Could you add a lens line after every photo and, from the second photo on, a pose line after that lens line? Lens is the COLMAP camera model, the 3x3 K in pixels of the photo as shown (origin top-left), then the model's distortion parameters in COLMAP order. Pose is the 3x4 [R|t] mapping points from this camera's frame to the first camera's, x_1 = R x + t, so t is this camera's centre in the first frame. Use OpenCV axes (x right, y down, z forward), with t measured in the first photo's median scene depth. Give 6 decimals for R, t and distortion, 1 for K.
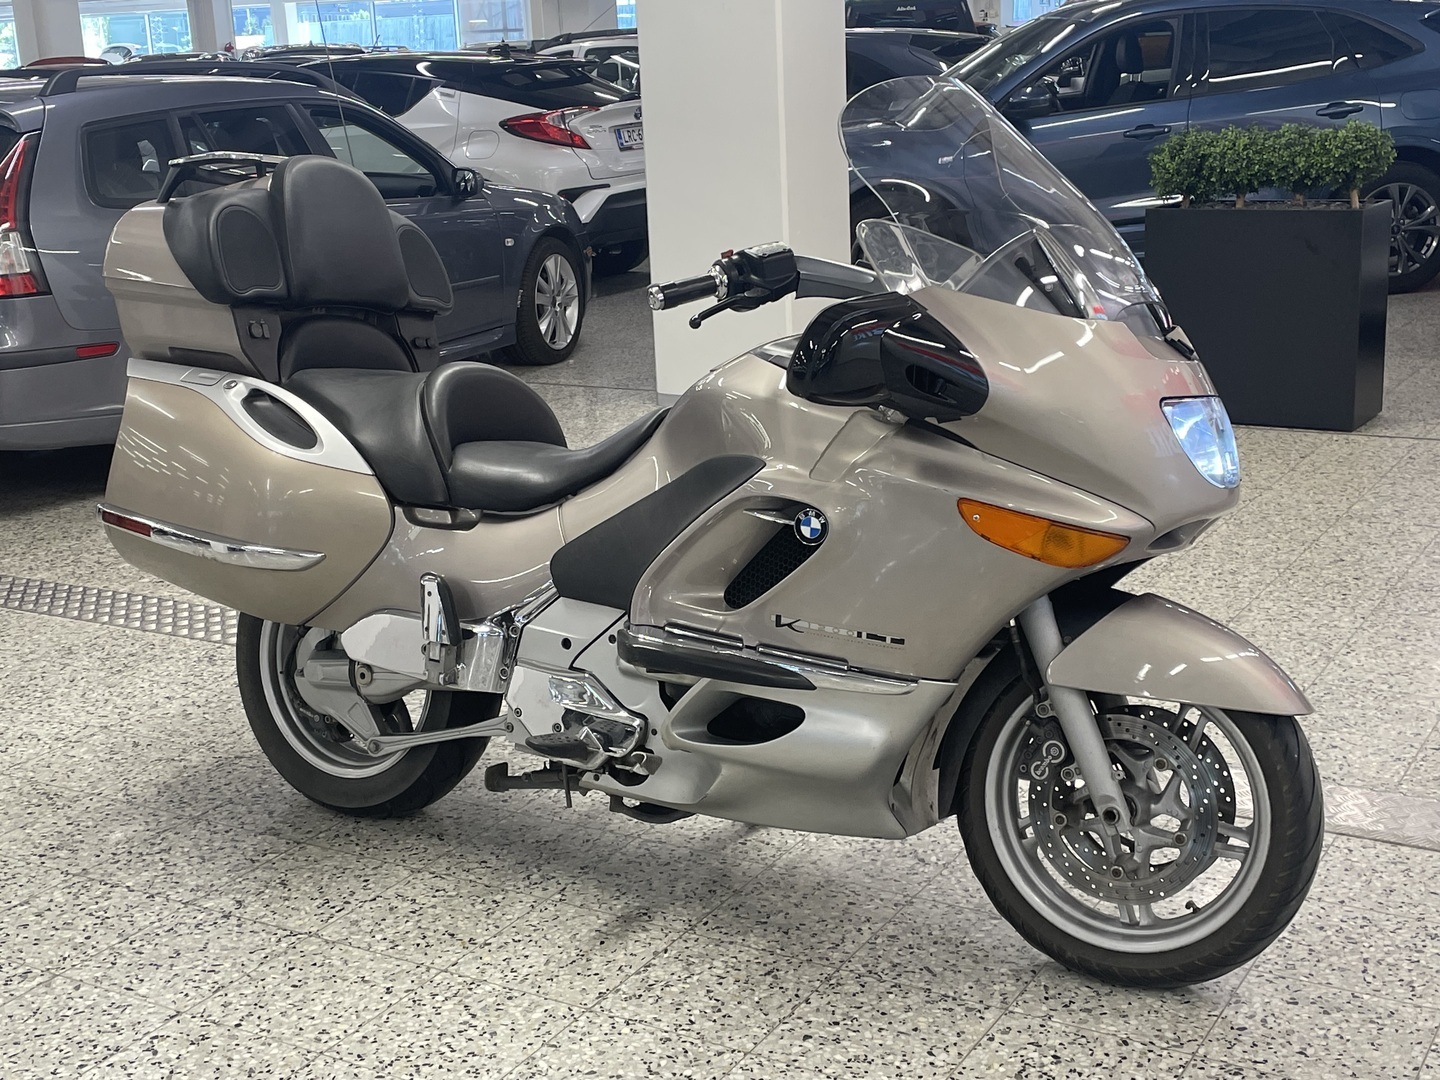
lens RADIAL K [[1887.2, 0, 718.6], [0, 1887.2, 526.4], [0, 0, 1]] dist [0.088535, -0.093247]
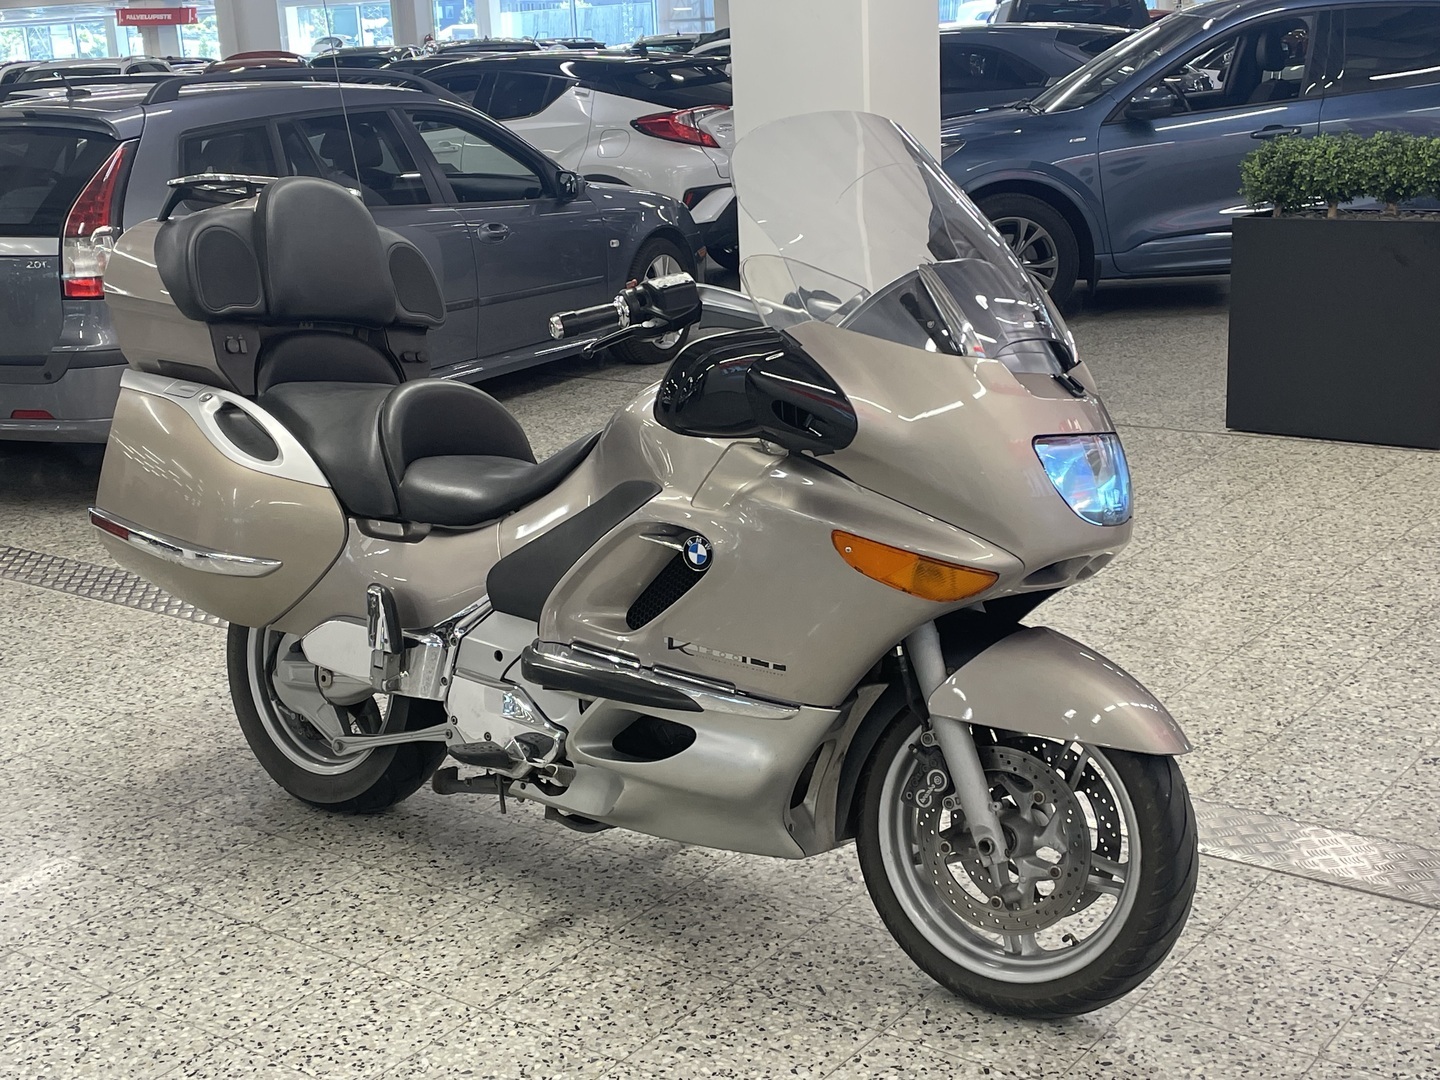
lens RADIAL K [[1887.0, 0, 720.0], [0, 1887.0, 540.0], [0, 0, 1]] dist [0.092146, -0.106104]
pose [[0.993747, 0.025690, -0.108662, 0.146906], [-0.024110, 0.999584, 0.015835, -0.020097], [0.109023, -0.013116, 0.993953, -0.014741]]
